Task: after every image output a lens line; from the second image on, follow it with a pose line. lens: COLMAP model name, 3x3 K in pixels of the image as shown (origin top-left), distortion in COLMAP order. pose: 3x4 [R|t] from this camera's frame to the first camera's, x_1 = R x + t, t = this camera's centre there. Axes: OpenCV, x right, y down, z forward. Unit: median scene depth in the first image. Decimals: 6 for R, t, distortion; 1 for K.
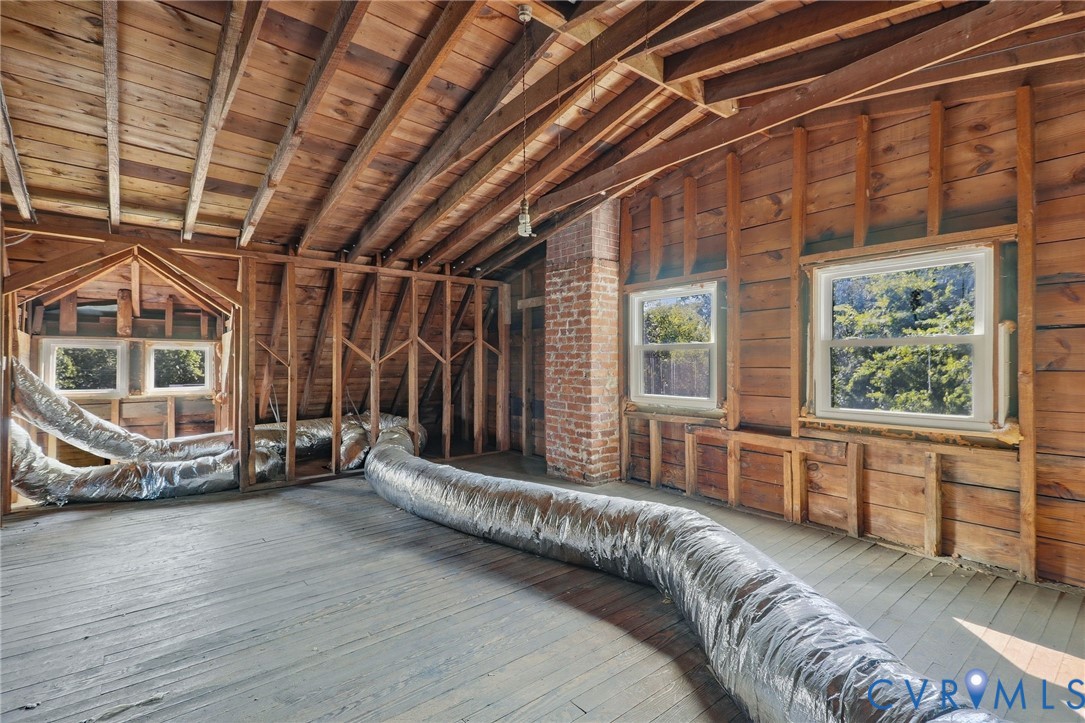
lens RADIAL K [[497.2, 0, 544.2], [0, 497.2, 365.4], [0, 0, 1]] dist [0.028771, 0.000269]
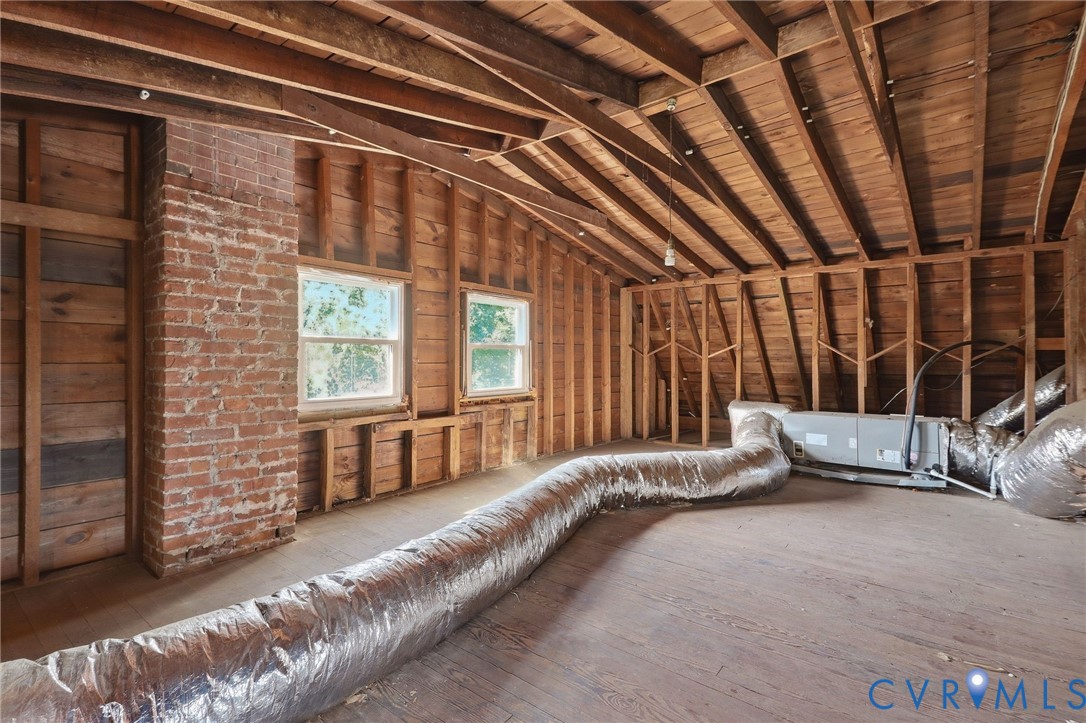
lens RADIAL K [[497.7, 0, 544.0], [0, 497.7, 356.1], [0, 0, 1]] dist [0.028771, 0.000269]
pose [[-0.209675, 0.002854, 0.977767, -0.638830], [0.003248, 0.999992, -0.002222, -0.006367], [-0.977766, 0.002710, -0.209683, 0.793418]]
